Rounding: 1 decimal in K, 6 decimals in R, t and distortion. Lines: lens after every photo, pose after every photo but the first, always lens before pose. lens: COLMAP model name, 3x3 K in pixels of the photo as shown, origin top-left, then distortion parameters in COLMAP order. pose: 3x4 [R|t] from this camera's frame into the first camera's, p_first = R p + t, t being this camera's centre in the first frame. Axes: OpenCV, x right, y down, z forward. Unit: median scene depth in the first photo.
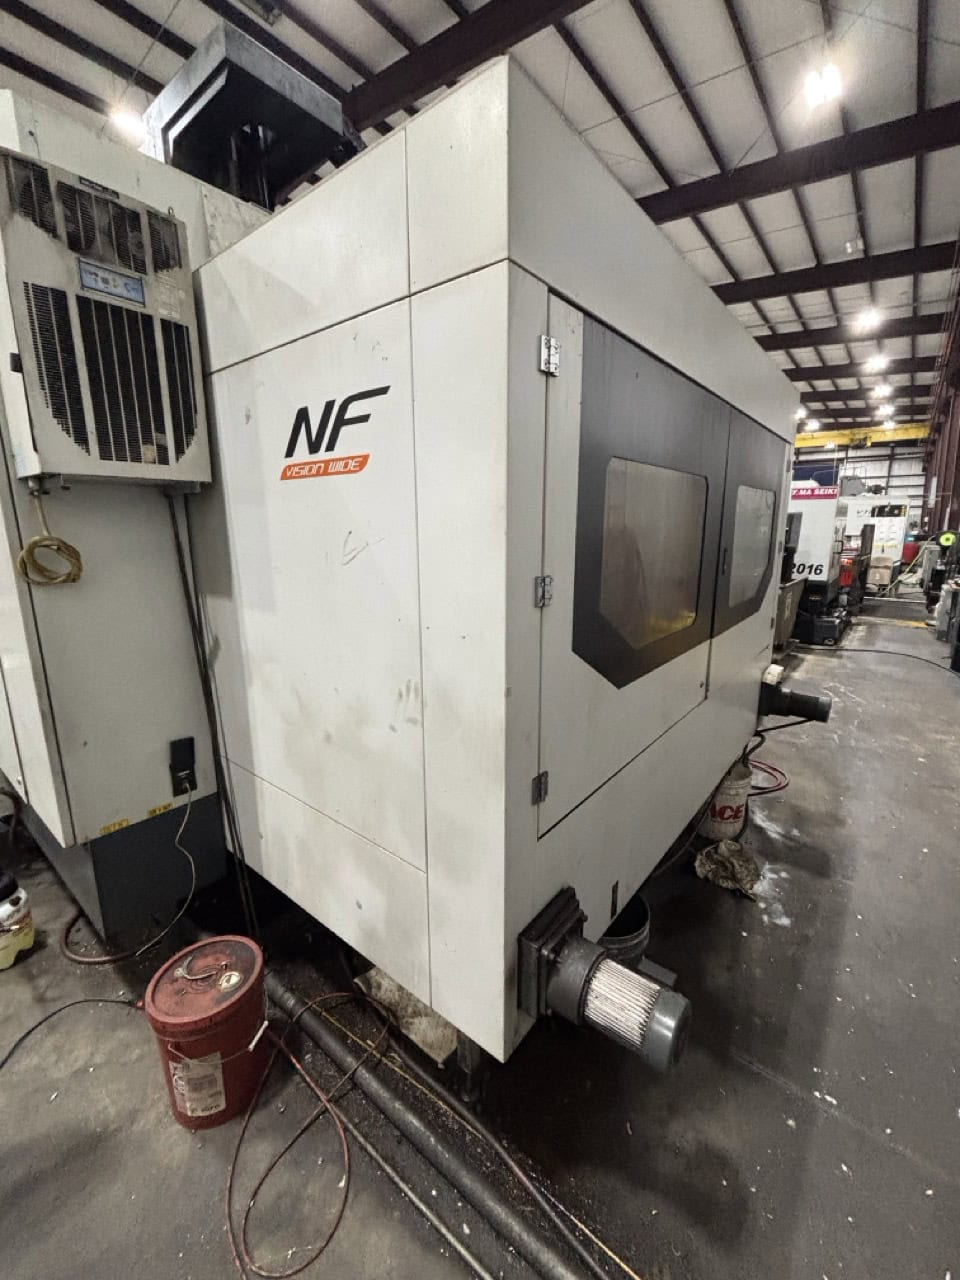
lens RADIAL K [[522.1, 0, 484.3], [0, 522.1, 642.4], [0, 0, 1]] dist [0.001764, -0.000188]
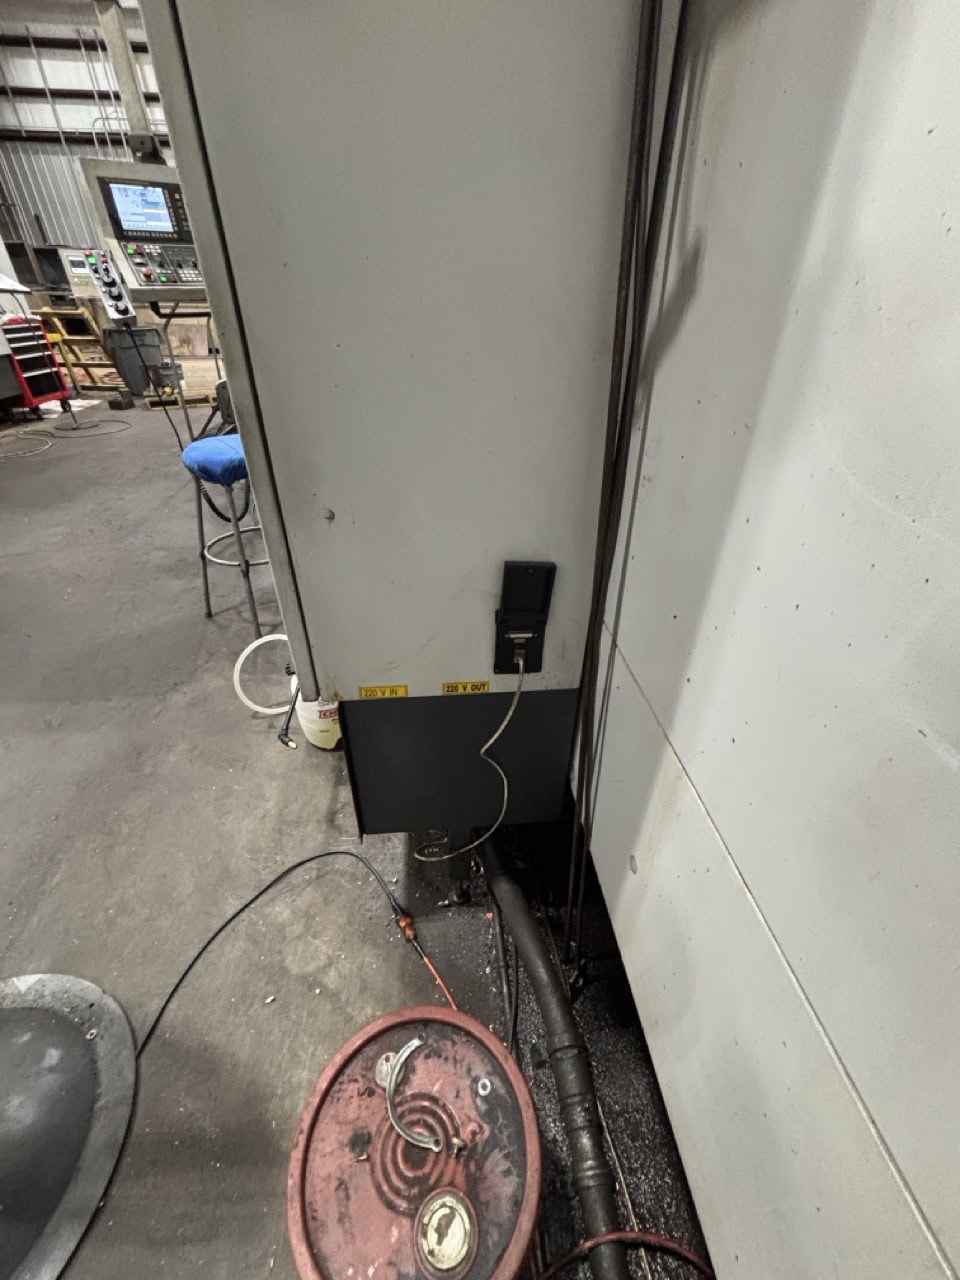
lens RADIAL K [[522.1, 0, 477.6], [0, 522.1, 638.2], [0, 0, 1]] dist [0.001764, -0.000188]
pose [[0.687178, 0.410406, -0.599461, -0.337520], [-0.156652, 0.889443, 0.429361, 0.070701], [0.709399, -0.201141, 0.675496, 0.680267]]
